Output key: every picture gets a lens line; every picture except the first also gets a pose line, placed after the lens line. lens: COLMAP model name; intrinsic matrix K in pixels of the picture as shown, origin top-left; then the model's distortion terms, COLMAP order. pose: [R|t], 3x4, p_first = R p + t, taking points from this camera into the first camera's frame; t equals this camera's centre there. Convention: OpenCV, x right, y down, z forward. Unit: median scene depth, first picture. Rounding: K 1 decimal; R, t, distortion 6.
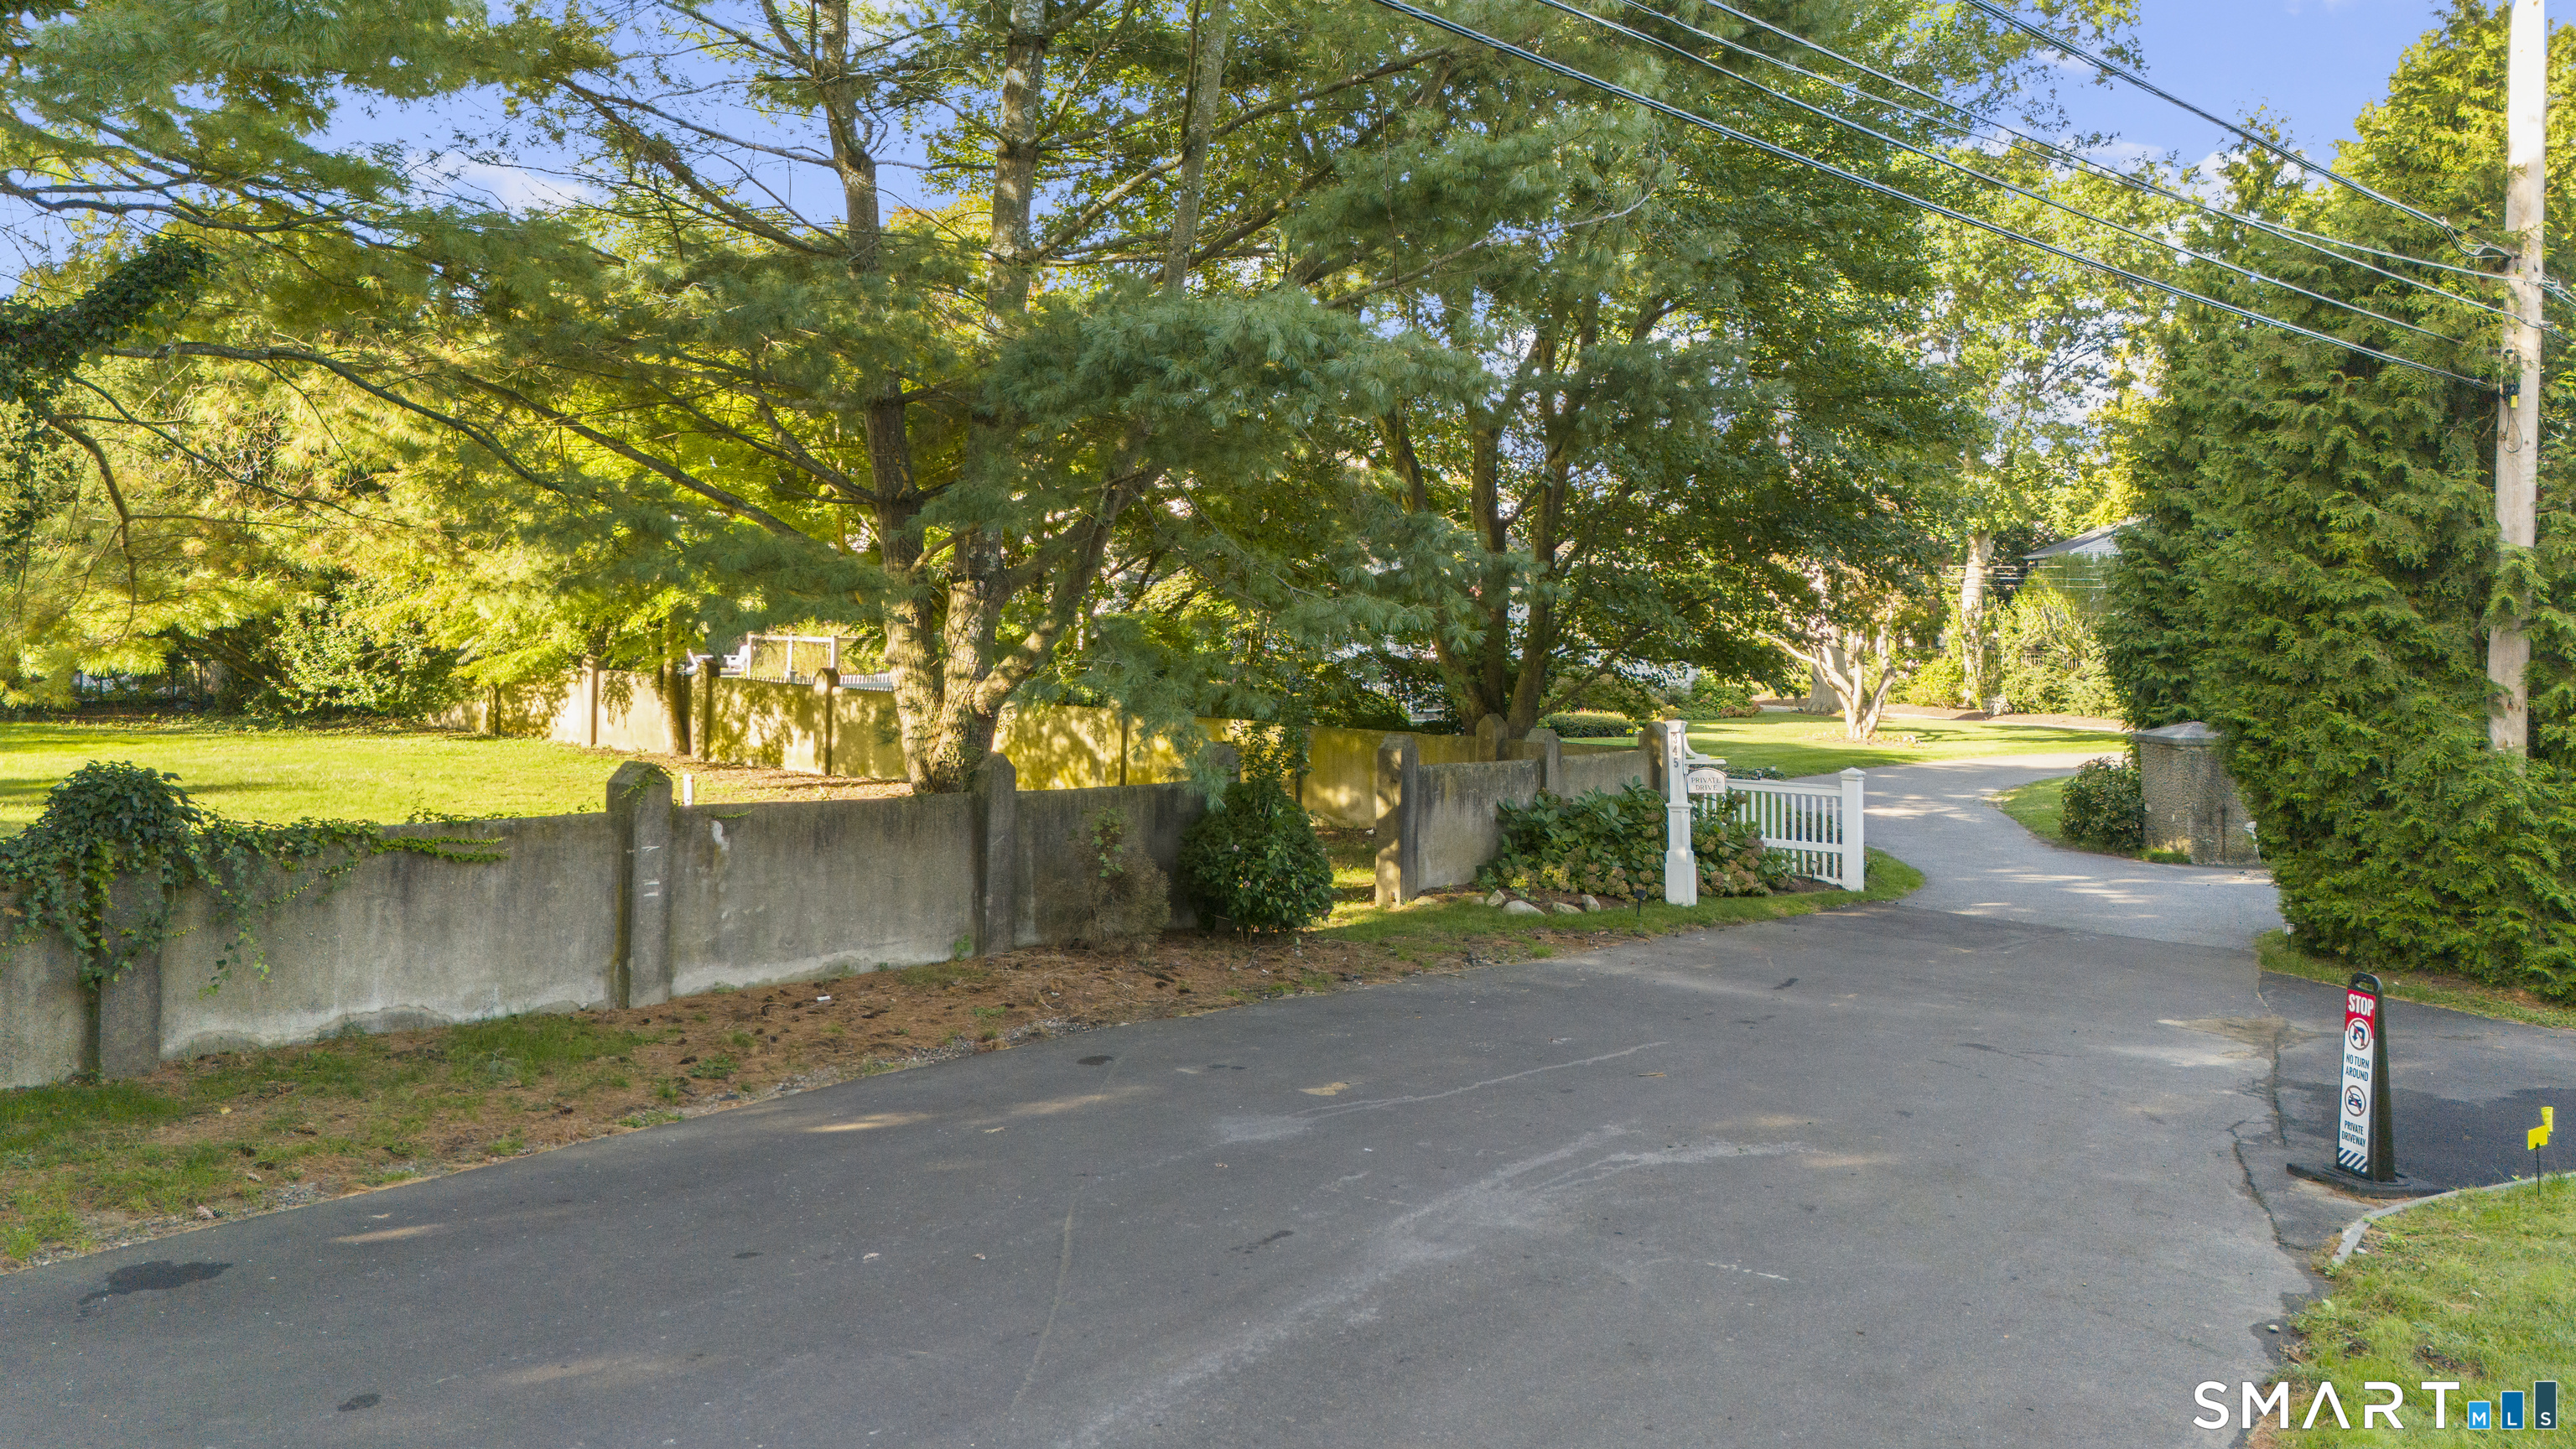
lens RADIAL K [[1930.7, 0, 1288.0], [0, 1930.7, 724.5], [0, 0, 1]] dist [0.108246, -0.120076]
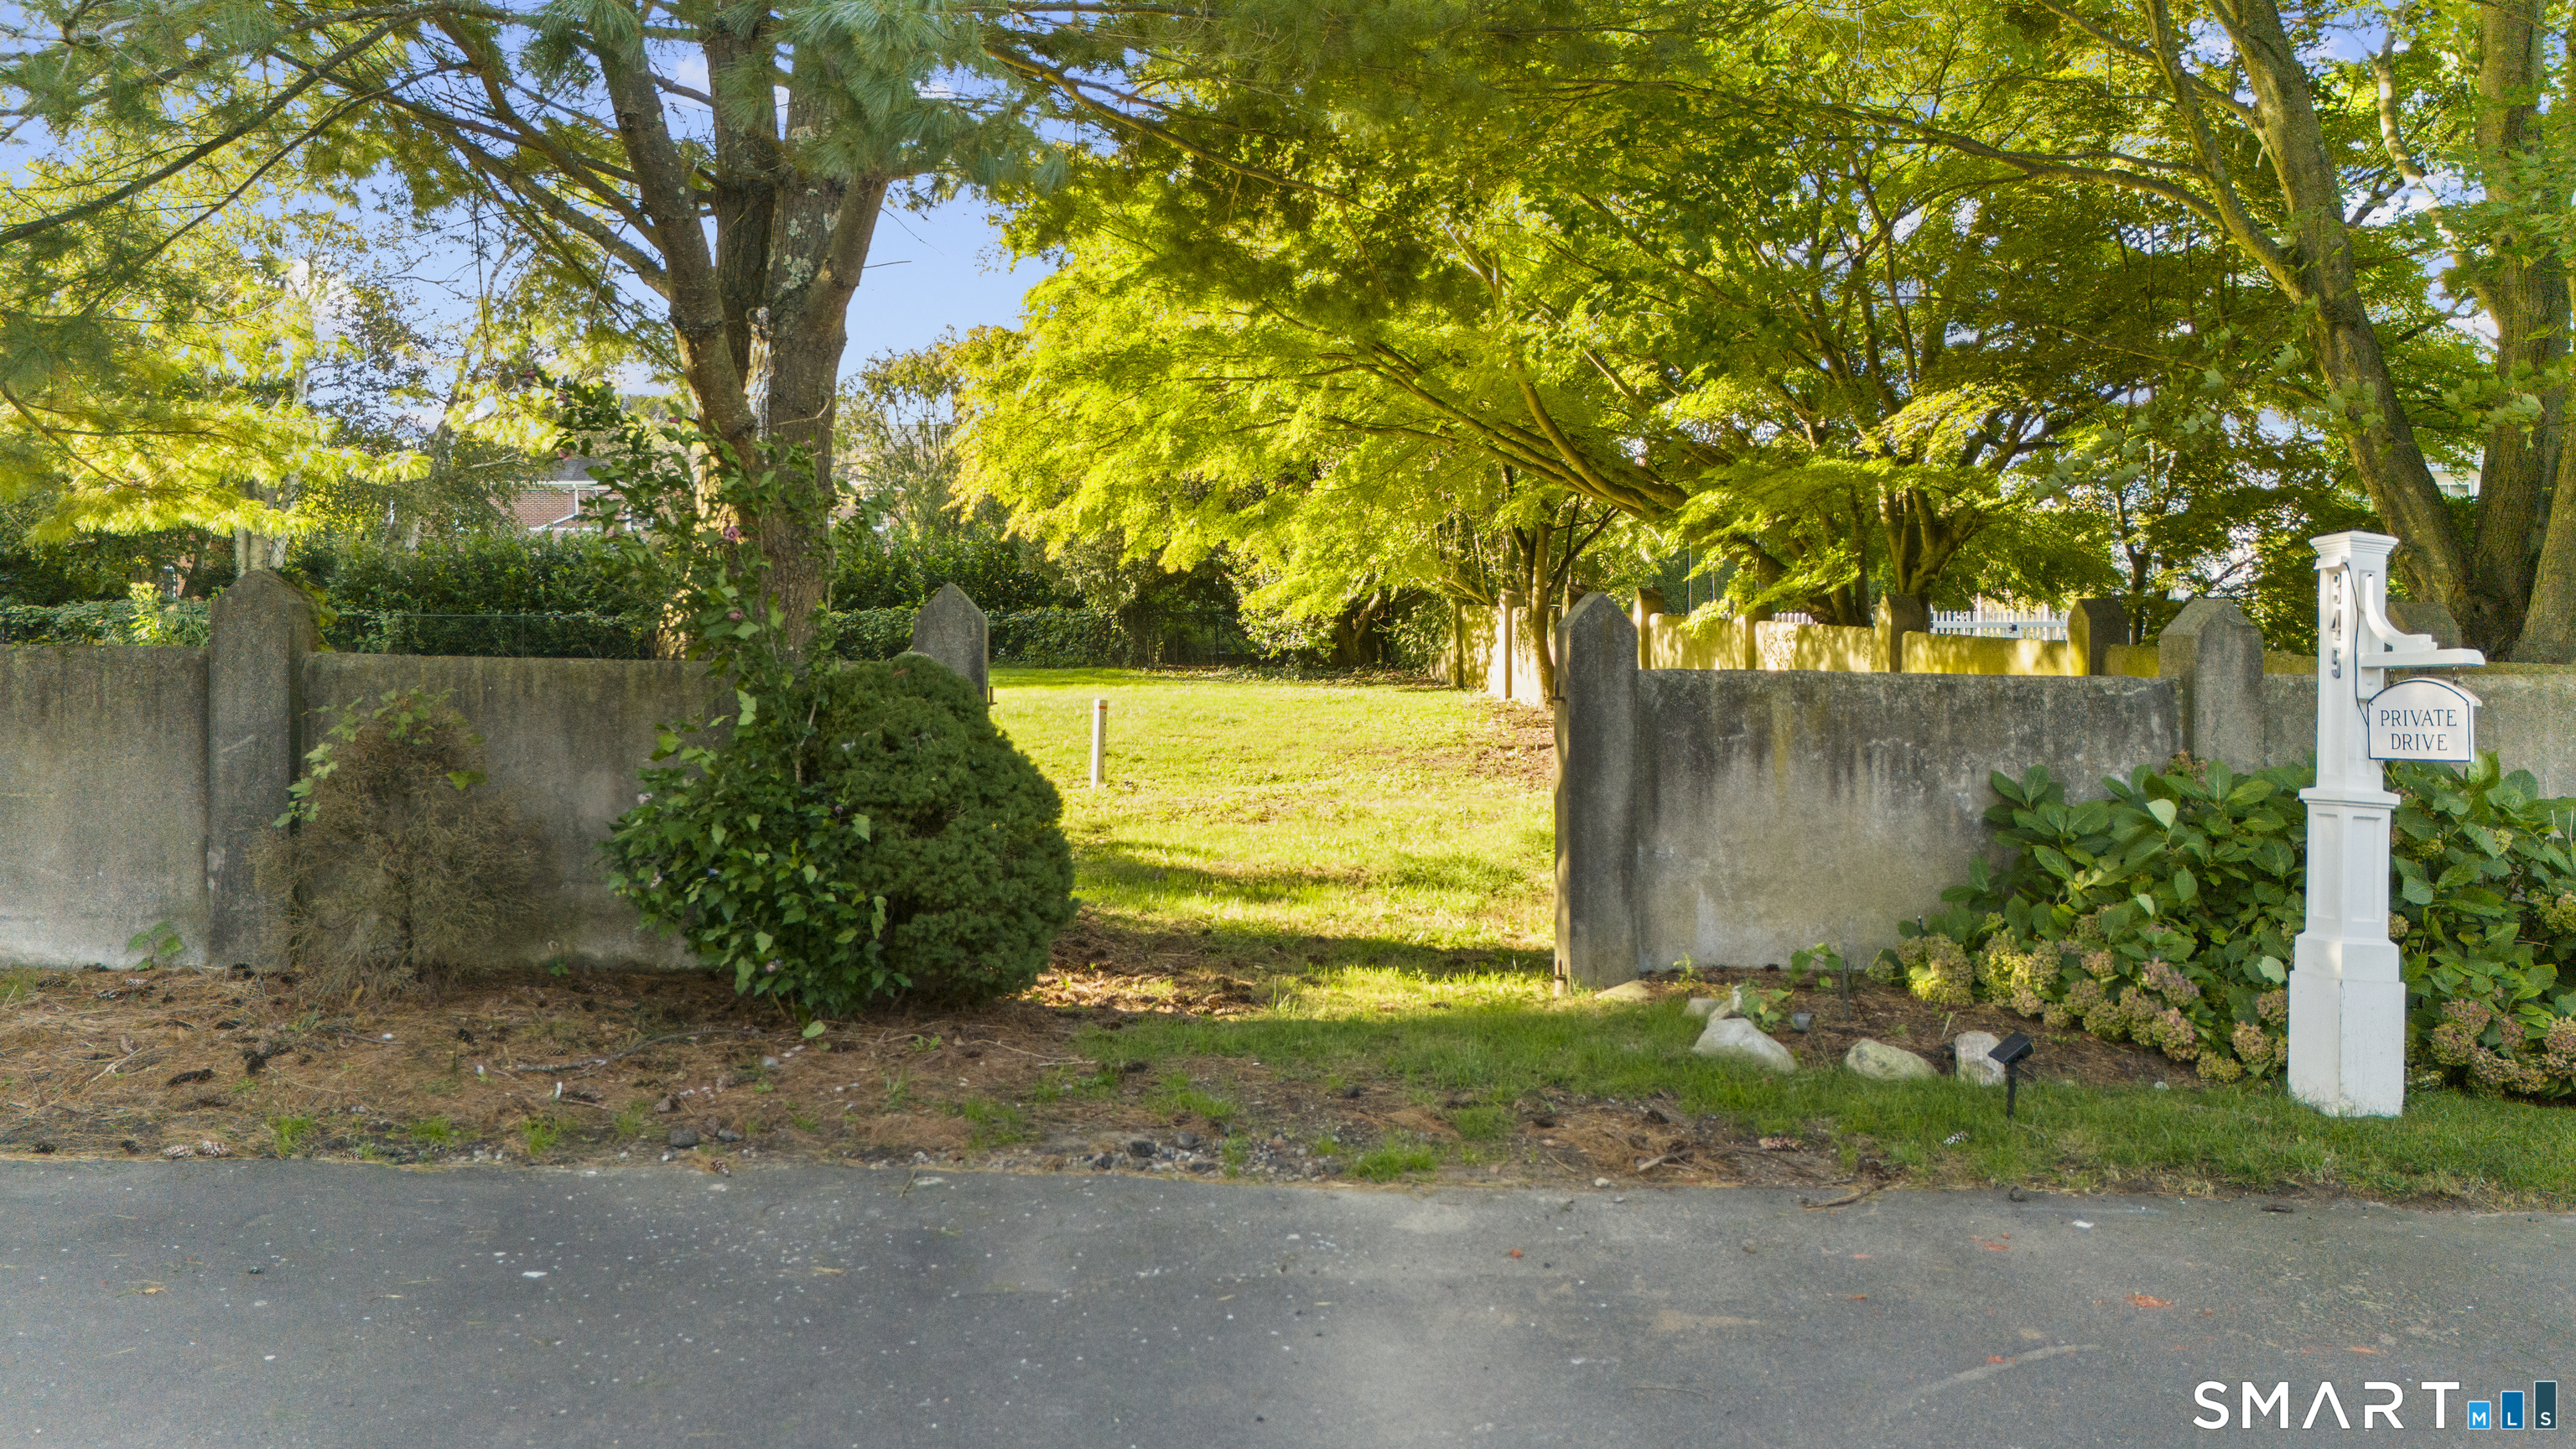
lens RADIAL K [[1930.7, 0, 1288.0], [0, 1930.7, 724.5], [0, 0, 1]] dist [0.108246, -0.120076]
pose [[0.688600, 0.026259, -0.724665, 0.316755], [-0.030309, 0.999513, 0.007417, 0.032653], [0.724507, 0.016857, 0.689061, 0.646637]]
